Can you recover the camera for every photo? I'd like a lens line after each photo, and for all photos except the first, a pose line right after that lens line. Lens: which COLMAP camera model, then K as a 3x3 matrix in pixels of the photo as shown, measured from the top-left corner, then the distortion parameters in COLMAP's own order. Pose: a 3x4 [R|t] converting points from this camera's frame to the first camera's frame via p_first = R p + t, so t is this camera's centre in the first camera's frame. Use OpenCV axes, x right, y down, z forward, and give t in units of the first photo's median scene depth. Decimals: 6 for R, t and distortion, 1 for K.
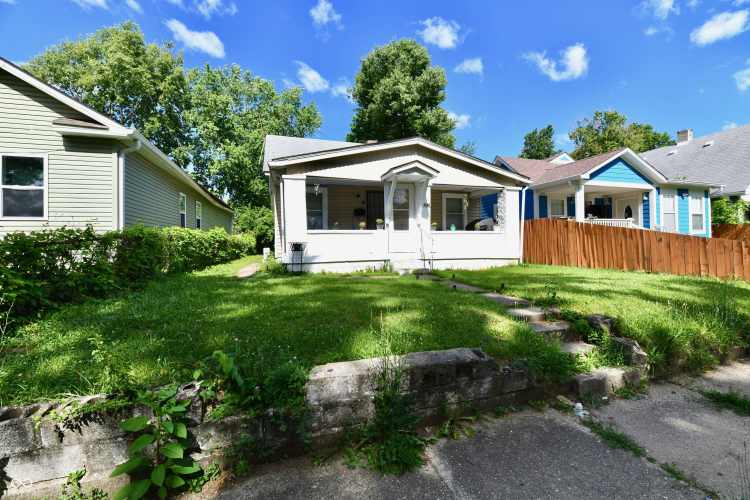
lens RADIAL K [[308.5, 0, 399.6], [0, 308.5, 237.8], [0, 0, 1]] dist [-0.004649, -0.002228]
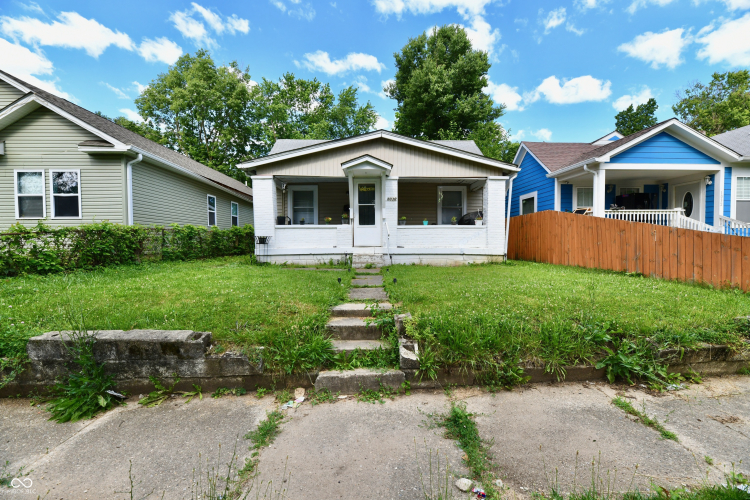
lens RADIAL K [[308.5, 0, 393.4], [0, 308.5, 245.3], [0, 0, 1]] dist [-0.004649, -0.002228]
pose [[0.964954, 0.009592, -0.262243, 0.325231], [0.000069, 0.999323, 0.036803, 0.005142], [0.262418, -0.035532, 0.964300, 0.042146]]
